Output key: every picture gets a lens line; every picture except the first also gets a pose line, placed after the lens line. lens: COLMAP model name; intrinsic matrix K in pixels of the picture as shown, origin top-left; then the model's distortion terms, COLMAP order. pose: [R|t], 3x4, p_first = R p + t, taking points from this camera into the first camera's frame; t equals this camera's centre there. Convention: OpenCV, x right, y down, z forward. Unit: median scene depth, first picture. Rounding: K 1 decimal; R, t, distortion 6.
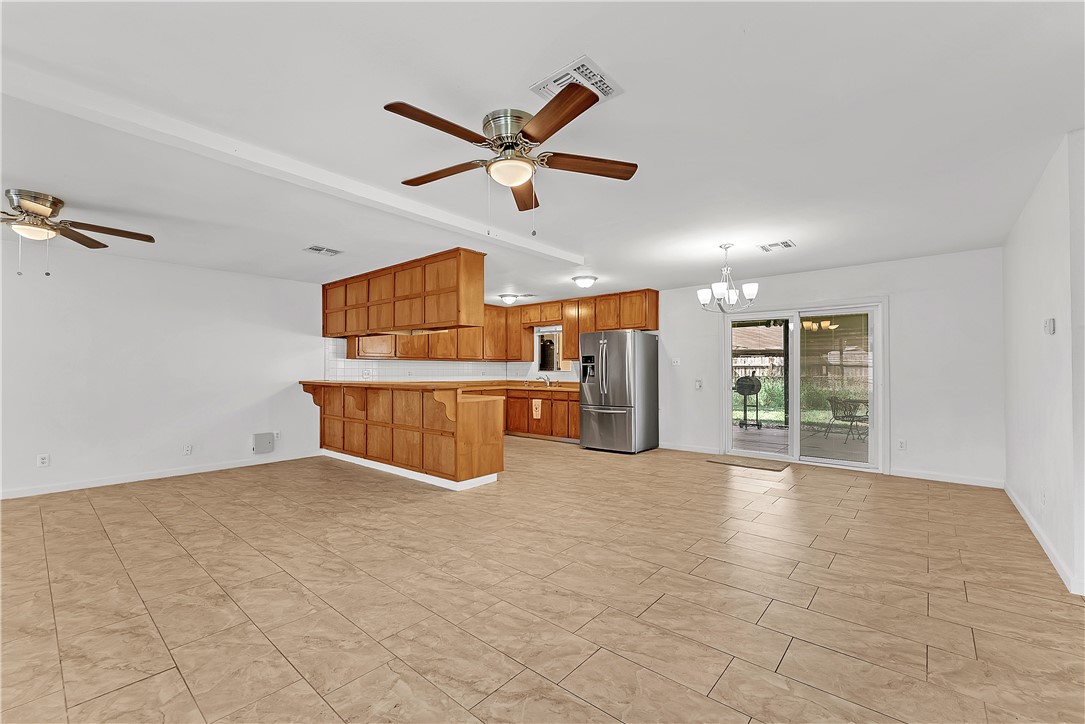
lens RADIAL K [[451.3, 0, 544.8], [0, 451.3, 371.3], [0, 0, 1]] dist [-0.002047, -0.000397]
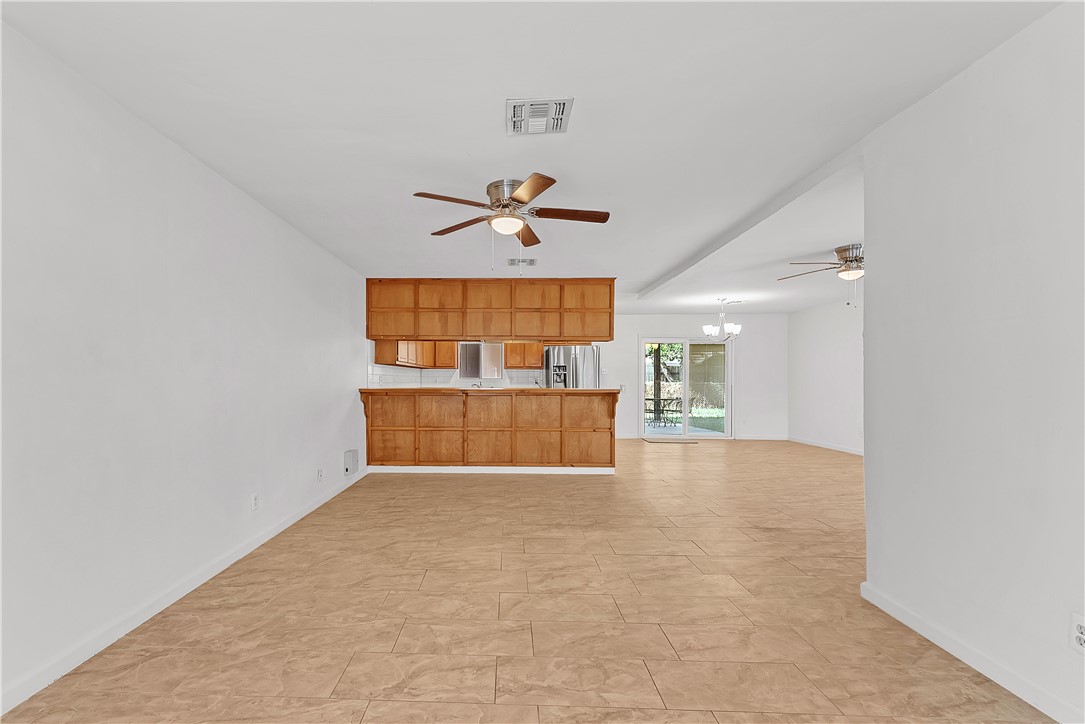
lens RADIAL K [[490.3, 0, 497.8], [0, 490.3, 365.8], [0, 0, 1]] dist [0.029403, -0.000112]
pose [[0.772520, 0.021320, 0.634632, -0.814857], [-0.001908, 0.999510, -0.031255, 0.006677], [-0.634987, 0.022934, 0.772182, 0.100814]]
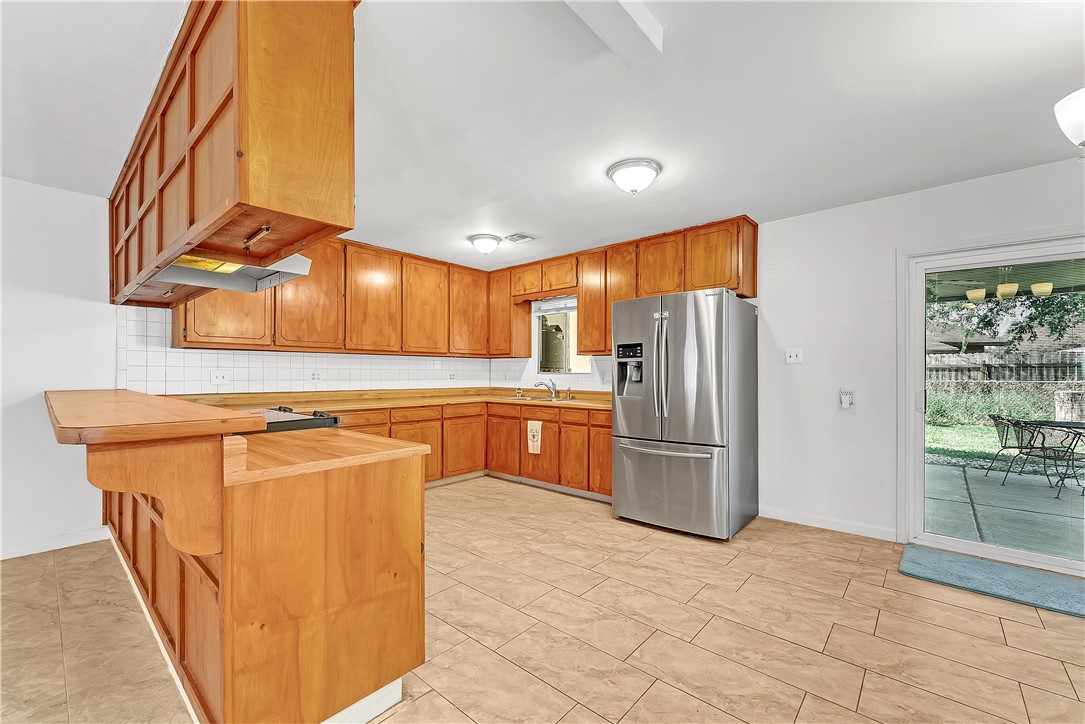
lens RADIAL K [[451.3, 0, 544.8], [0, 451.3, 371.3], [0, 0, 1]] dist [-0.002047, -0.000397]
pose [[0.999936, 0.002468, -0.011060, 0.002790], [-0.002505, 0.999991, -0.003393, -0.000292], [0.011052, 0.003421, 0.999933, 0.459362]]
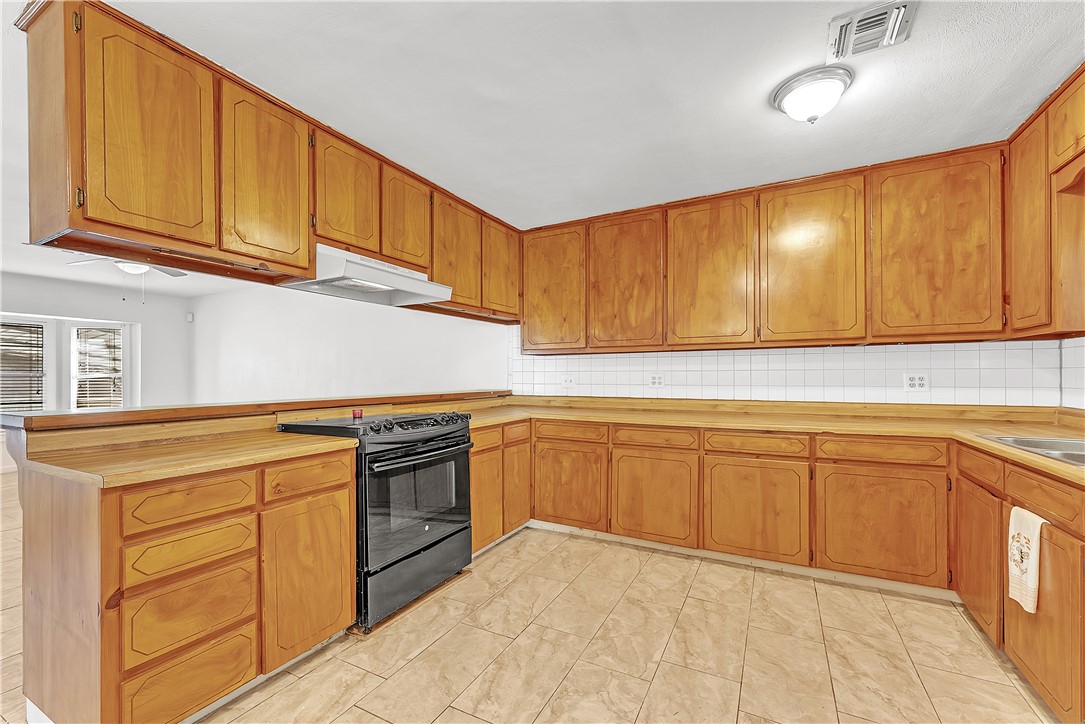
lens RADIAL K [[439.5, 0, 543.3], [0, 439.5, 375.0], [0, 0, 1]] dist [0.001206, 0.000169]
pose [[0.215817, -0.004758, -0.976422, 0.145956], [0.006437, 0.999973, -0.003450, 0.000033], [0.976413, -0.005541, 0.215842, 0.835092]]
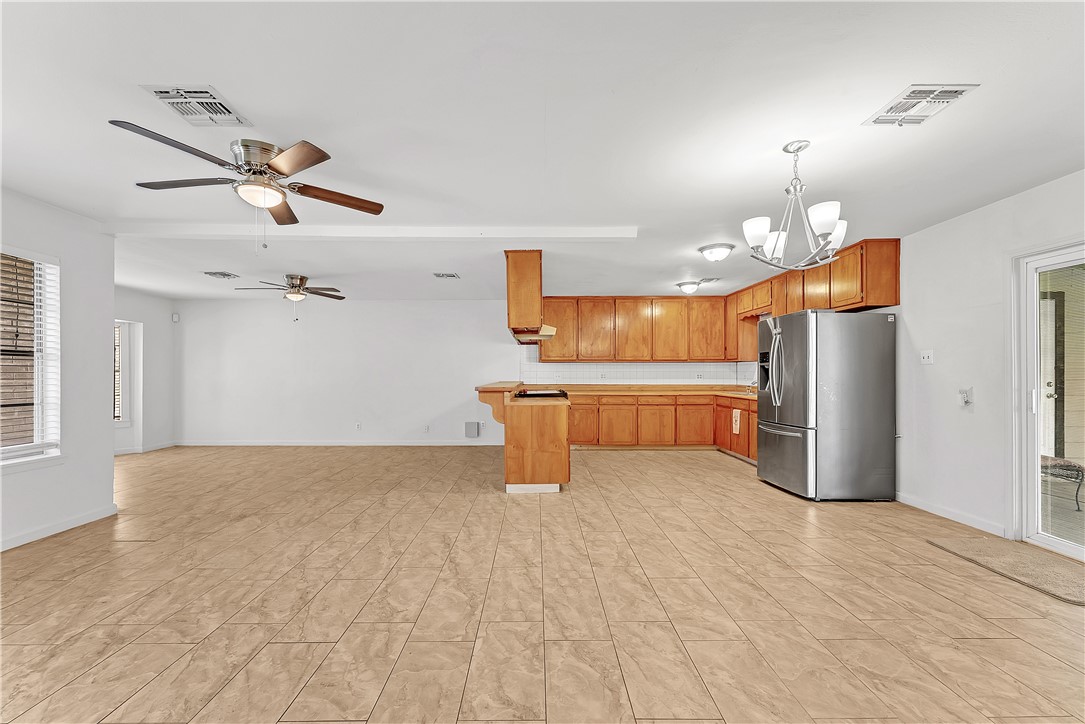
lens RADIAL K [[447.3, 0, 537.0], [0, 447.3, 373.1], [0, 0, 1]] dist [-0.002044, -0.000209]
pose [[0.656138, -0.002089, -0.754638, 0.385257], [0.001959, 0.999998, -0.001065, -0.000784], [0.754639, -0.000779, 0.656140, 0.251289]]
